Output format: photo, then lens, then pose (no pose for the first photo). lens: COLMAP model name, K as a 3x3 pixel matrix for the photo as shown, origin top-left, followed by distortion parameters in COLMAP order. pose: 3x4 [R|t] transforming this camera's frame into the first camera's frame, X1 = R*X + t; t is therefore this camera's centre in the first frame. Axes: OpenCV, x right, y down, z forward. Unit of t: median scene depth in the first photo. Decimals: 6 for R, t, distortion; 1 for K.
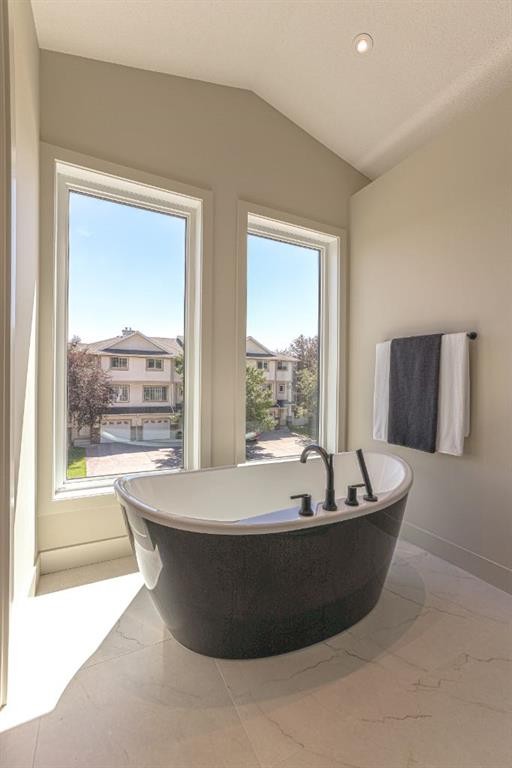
lens RADIAL K [[318.3, 0, 238.0], [0, 318.3, 379.3], [0, 0, 1]] dist [0.010784, 0.000258]
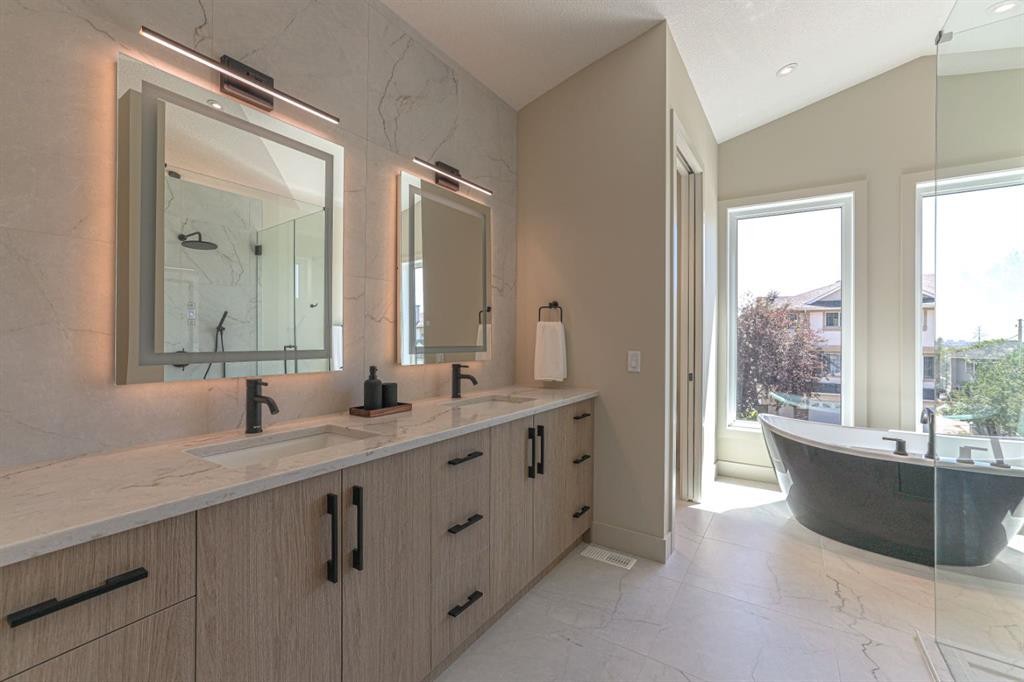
lens RADIAL K [[424.4, 0, 516.9], [0, 424.4, 335.6], [0, 0, 1]] dist [0.010784, 0.000258]
pose [[0.520021, -0.006771, -0.854127, 0.530086], [-0.006445, 0.999909, -0.011850, -0.021160], [0.854129, 0.011668, 0.519930, -0.751144]]
